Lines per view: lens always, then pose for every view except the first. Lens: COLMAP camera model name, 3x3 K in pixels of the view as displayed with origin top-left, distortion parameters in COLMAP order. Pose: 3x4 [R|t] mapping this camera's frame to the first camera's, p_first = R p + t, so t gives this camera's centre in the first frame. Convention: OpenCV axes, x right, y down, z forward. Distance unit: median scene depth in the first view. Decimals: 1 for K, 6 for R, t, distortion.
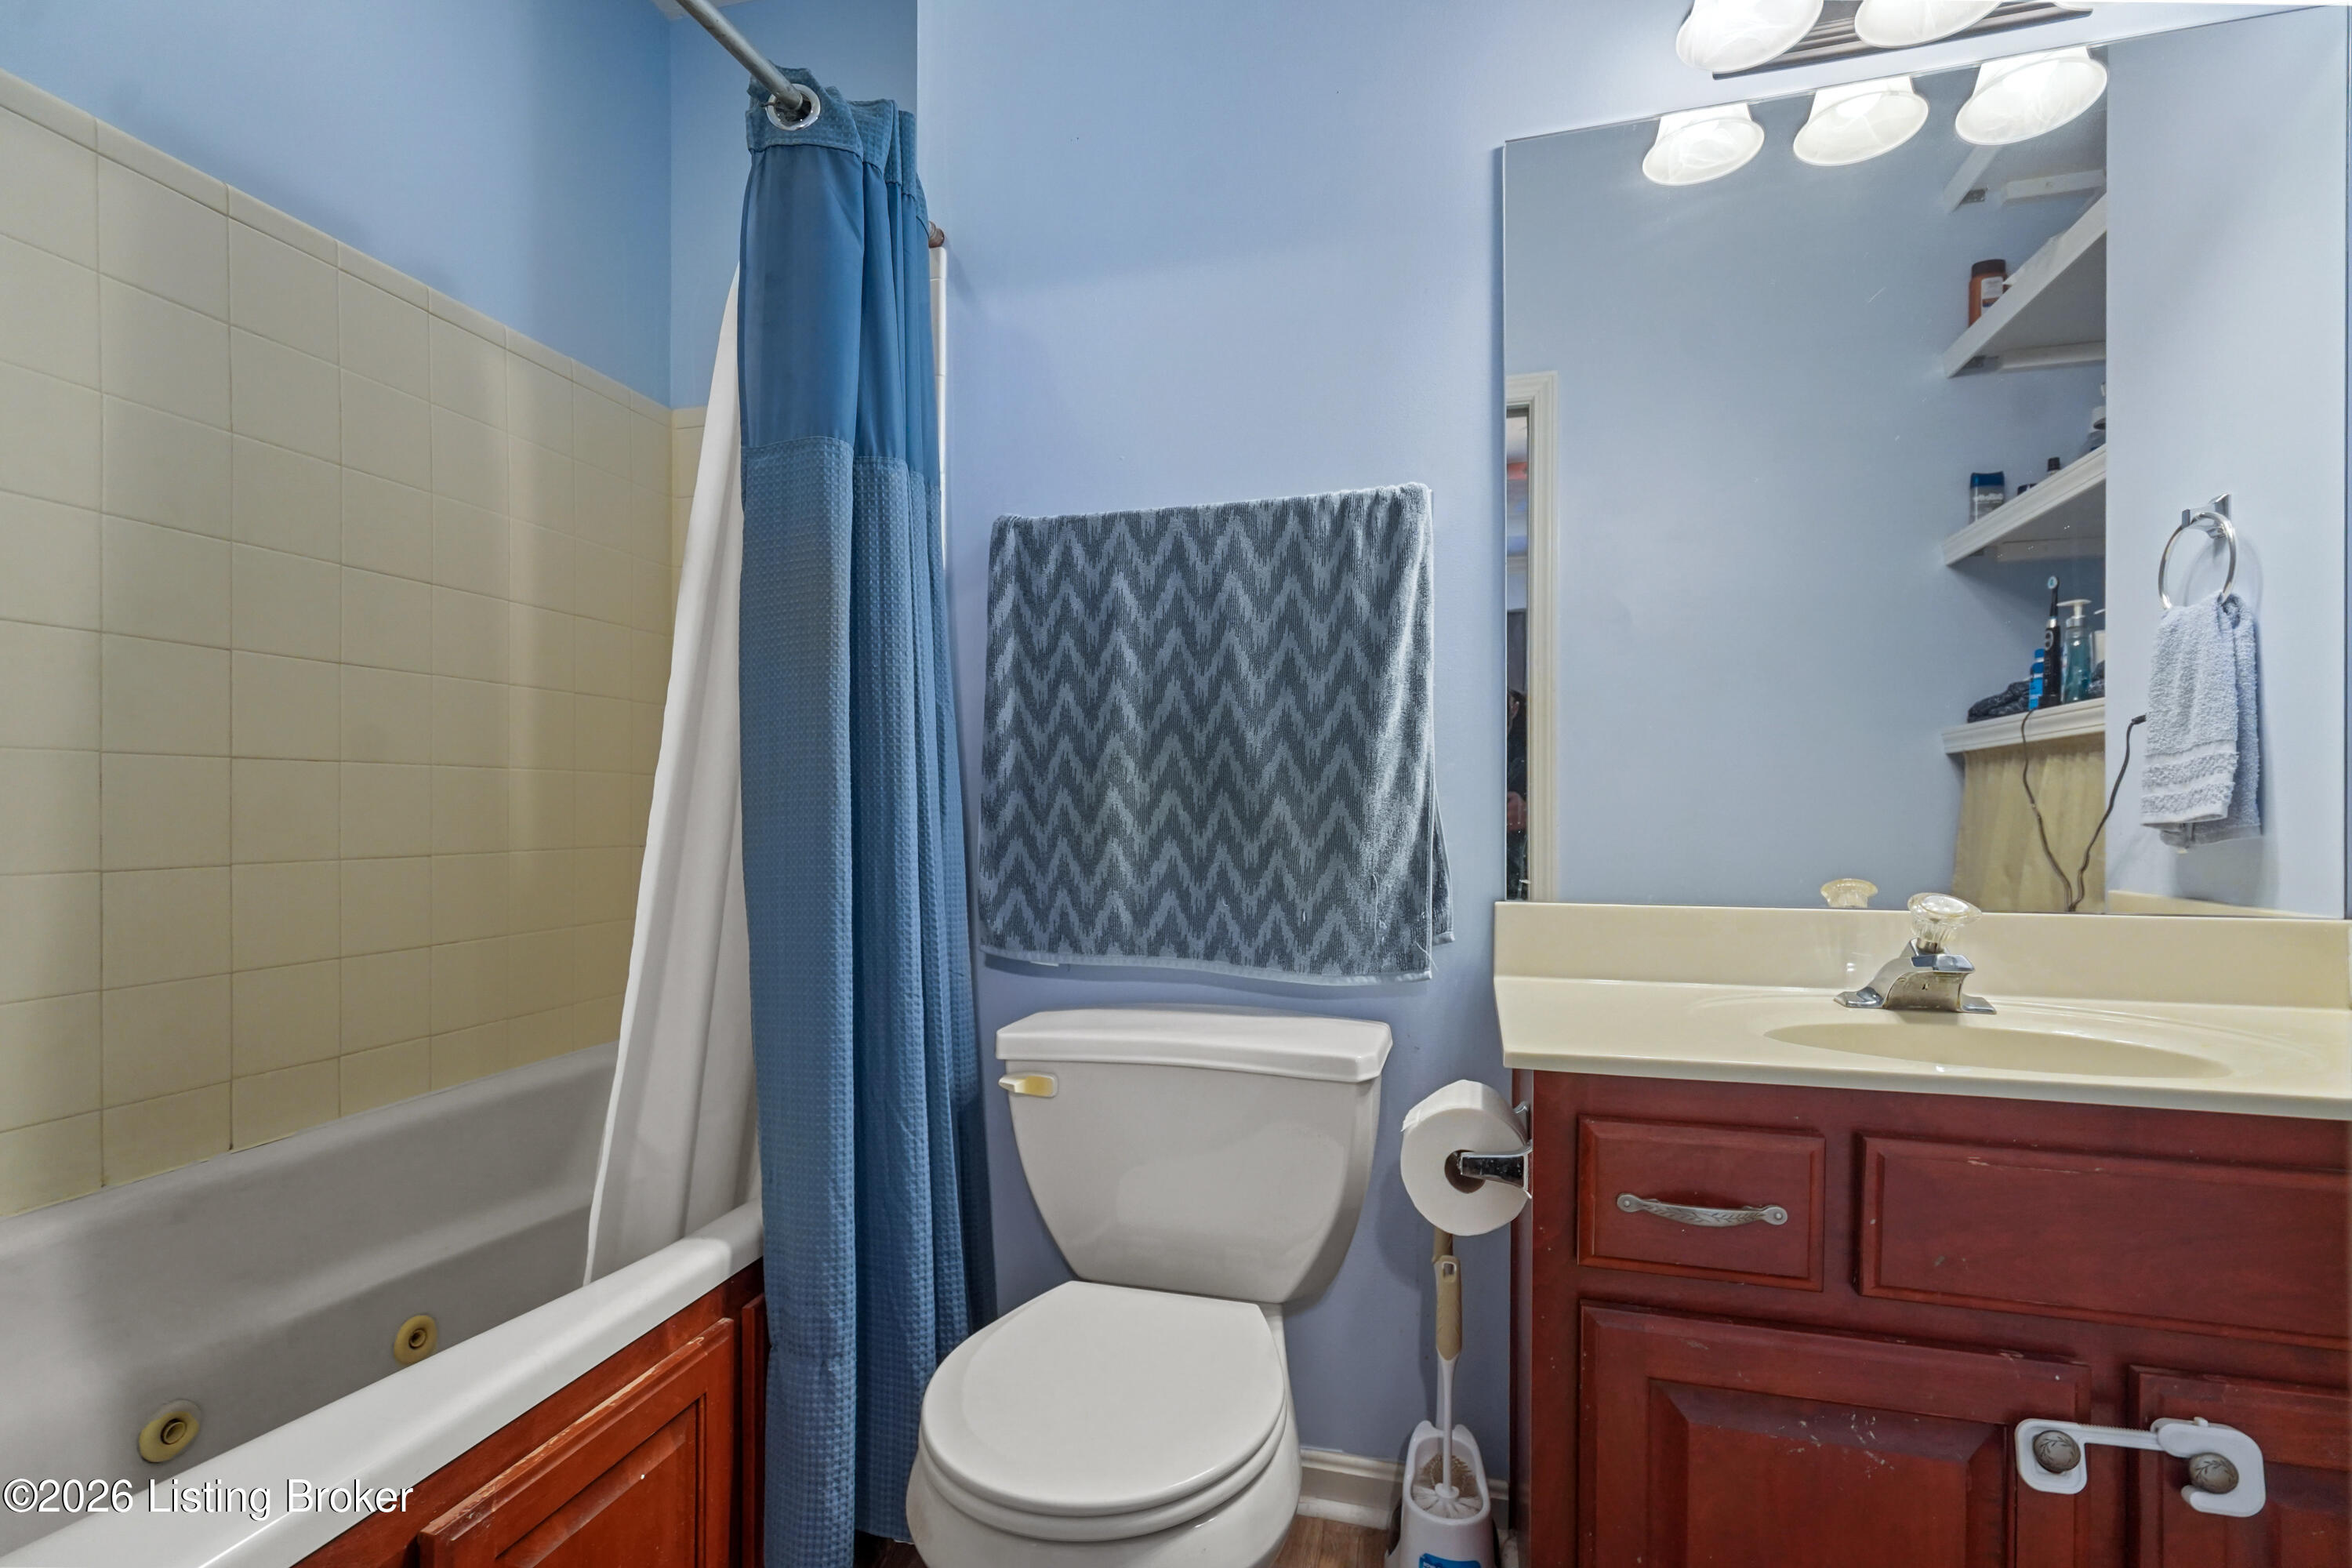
lens RADIAL K [[1081.4, 0, 1178.2], [0, 1081.4, 794.2], [0, 0, 1]] dist [-0.002909, 0.001324]
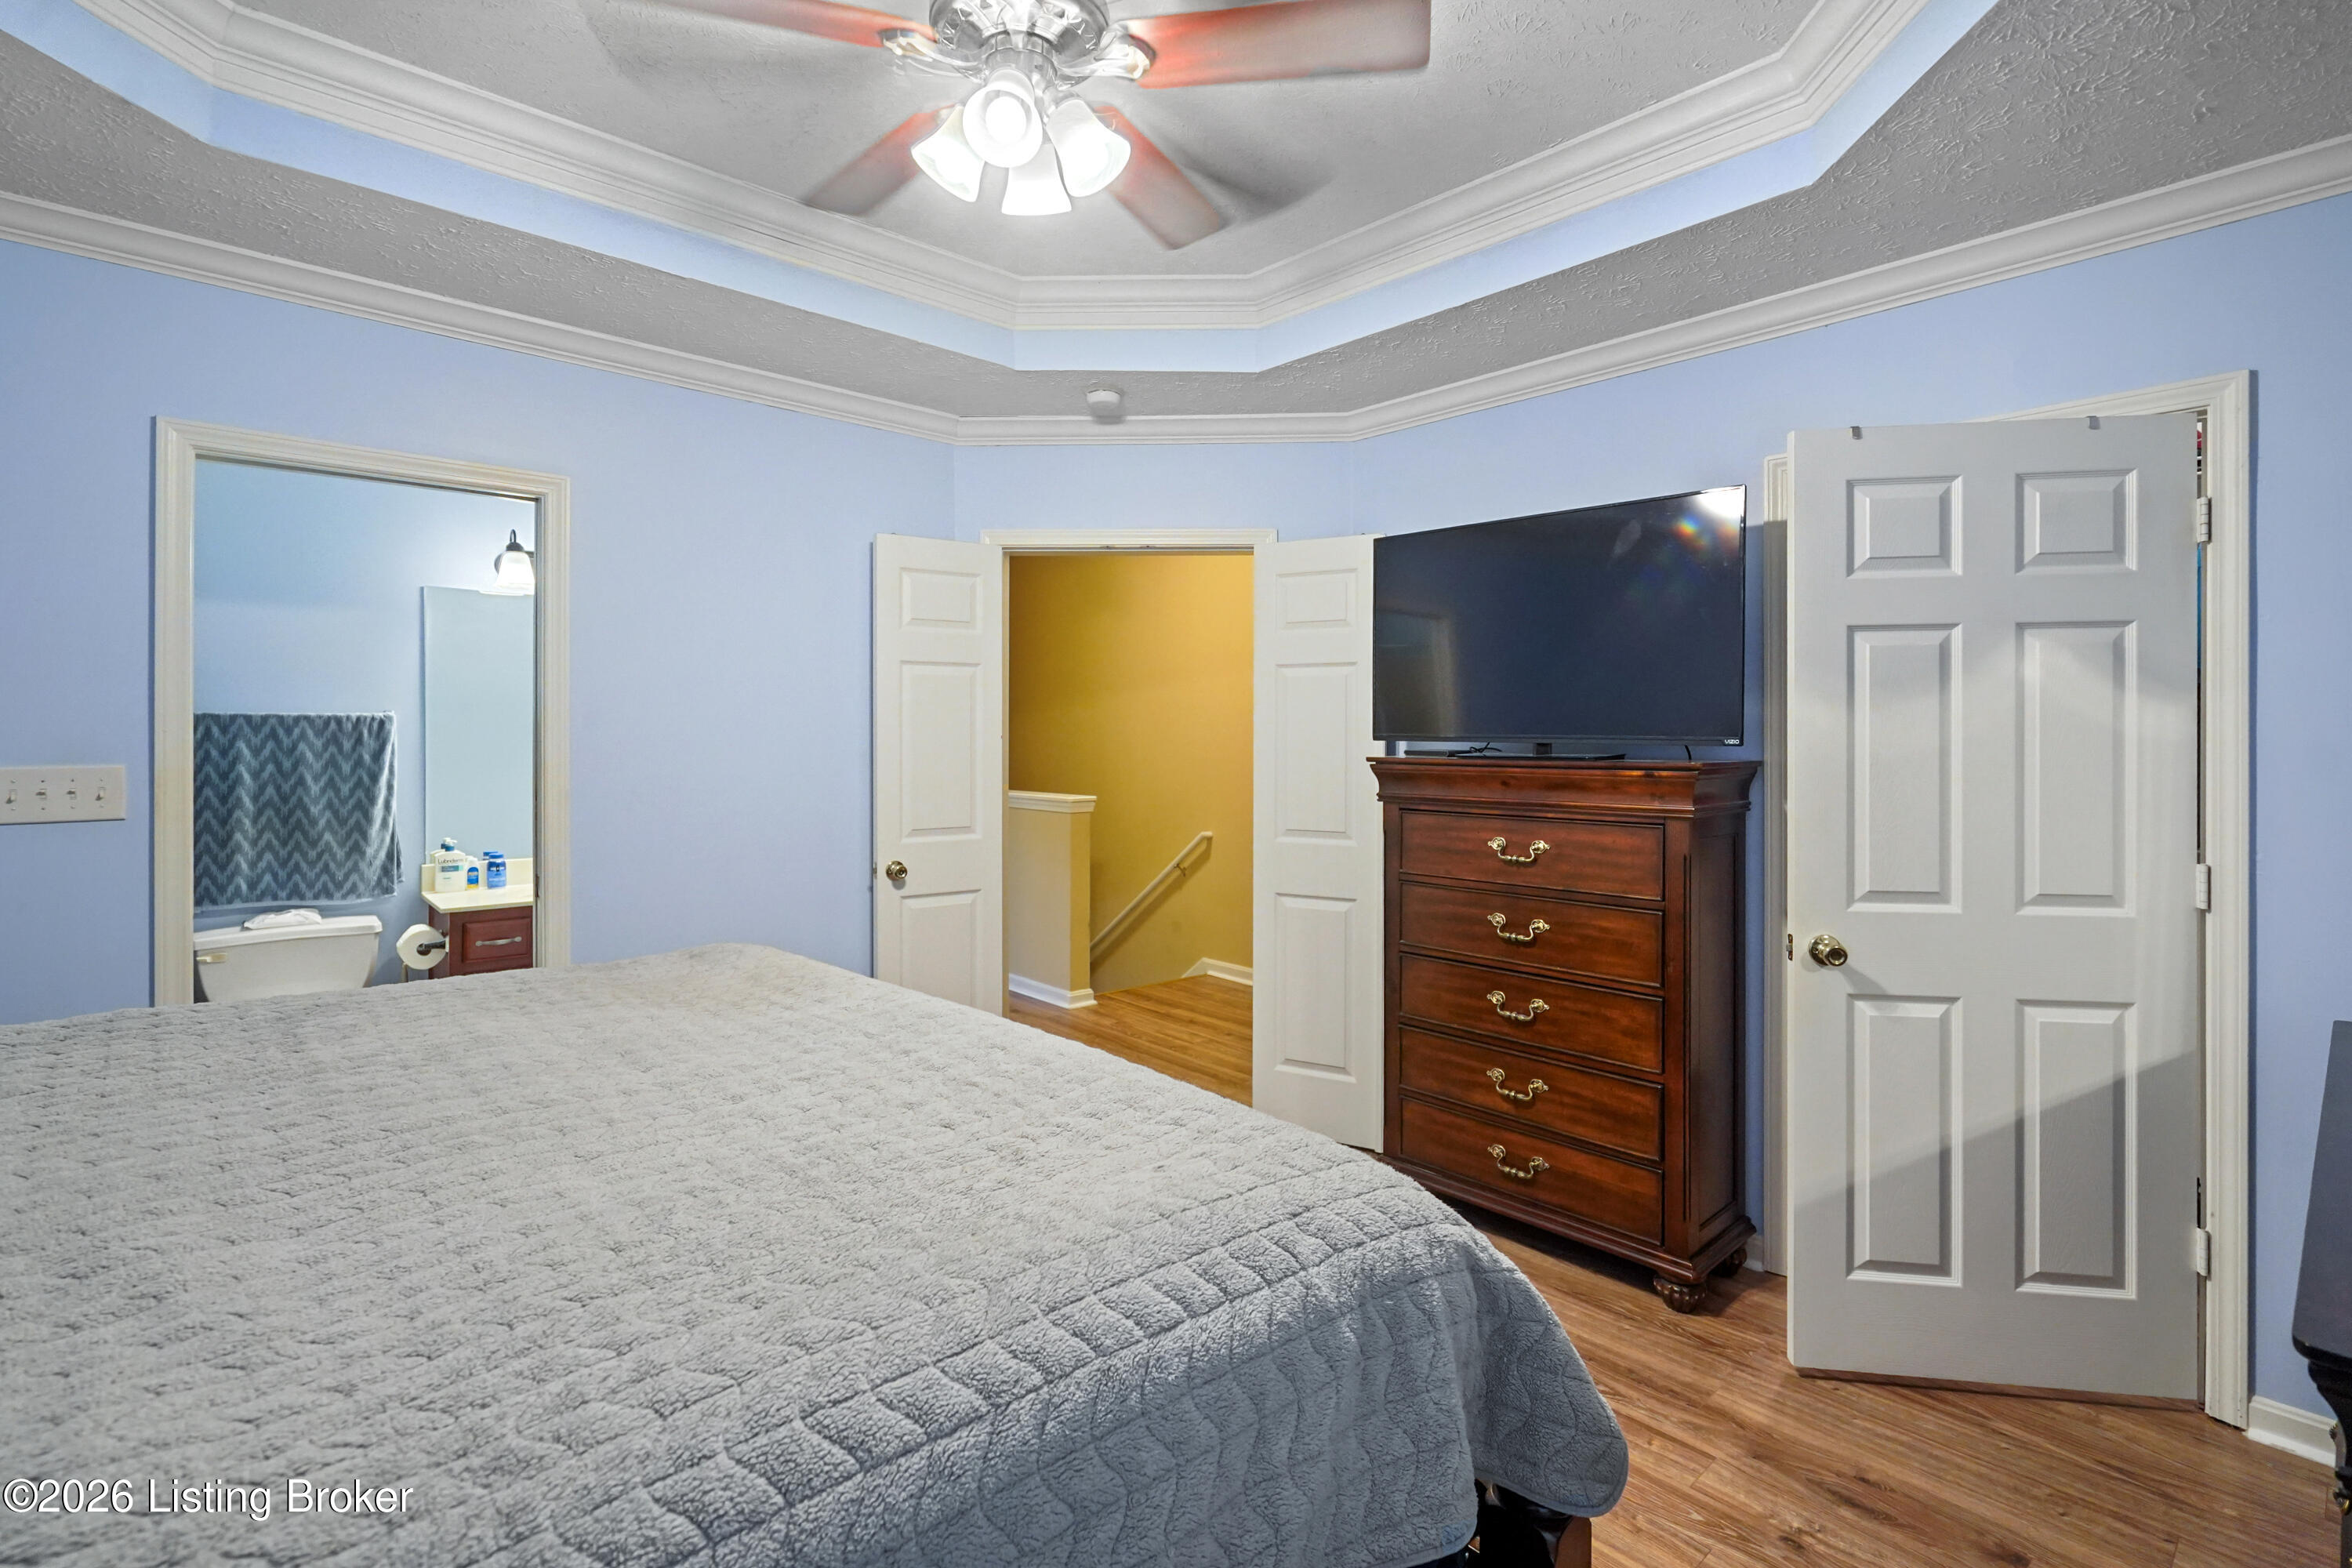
lens RADIAL K [[1081.4, 0, 1138.6], [0, 1081.4, 741.2], [0, 0, 1]] dist [-0.002909, 0.001324]
pose [[0.562164, -0.000788, 0.827025, -0.929248], [-0.005968, 0.999970, 0.005010, -0.234543], [-0.827004, -0.007752, 0.562142, -1.997364]]
